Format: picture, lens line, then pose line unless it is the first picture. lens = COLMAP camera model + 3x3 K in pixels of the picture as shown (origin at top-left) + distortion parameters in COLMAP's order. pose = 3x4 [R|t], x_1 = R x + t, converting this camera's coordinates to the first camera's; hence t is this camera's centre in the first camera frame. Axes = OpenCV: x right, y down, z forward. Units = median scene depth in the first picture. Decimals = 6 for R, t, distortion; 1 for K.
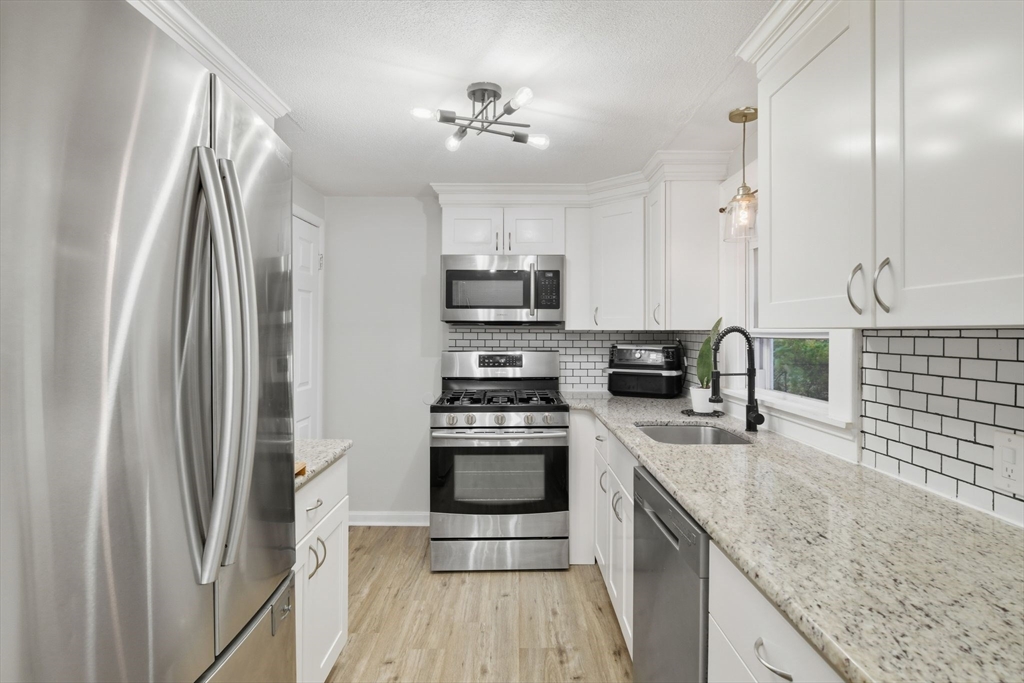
lens RADIAL K [[538.4, 0, 515.1], [0, 538.4, 329.5], [0, 0, 1]] dist [-0.012050, 0.000220]
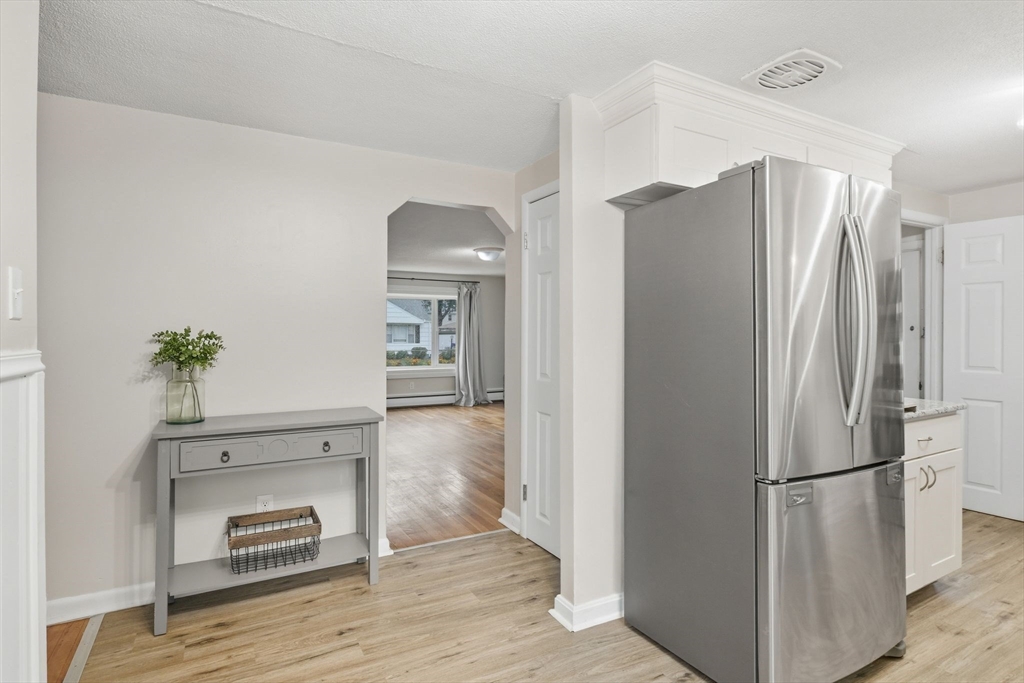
lens RADIAL K [[516.5, 0, 515.5], [0, 516.5, 335.2], [0, 0, 1]] dist [-0.004658, -0.000466]
pose [[0.479709, -0.003379, -0.877421, 0.175578], [0.004860, 0.999987, -0.001194, 0.038179], [0.877414, -0.003692, 0.479720, -0.344100]]
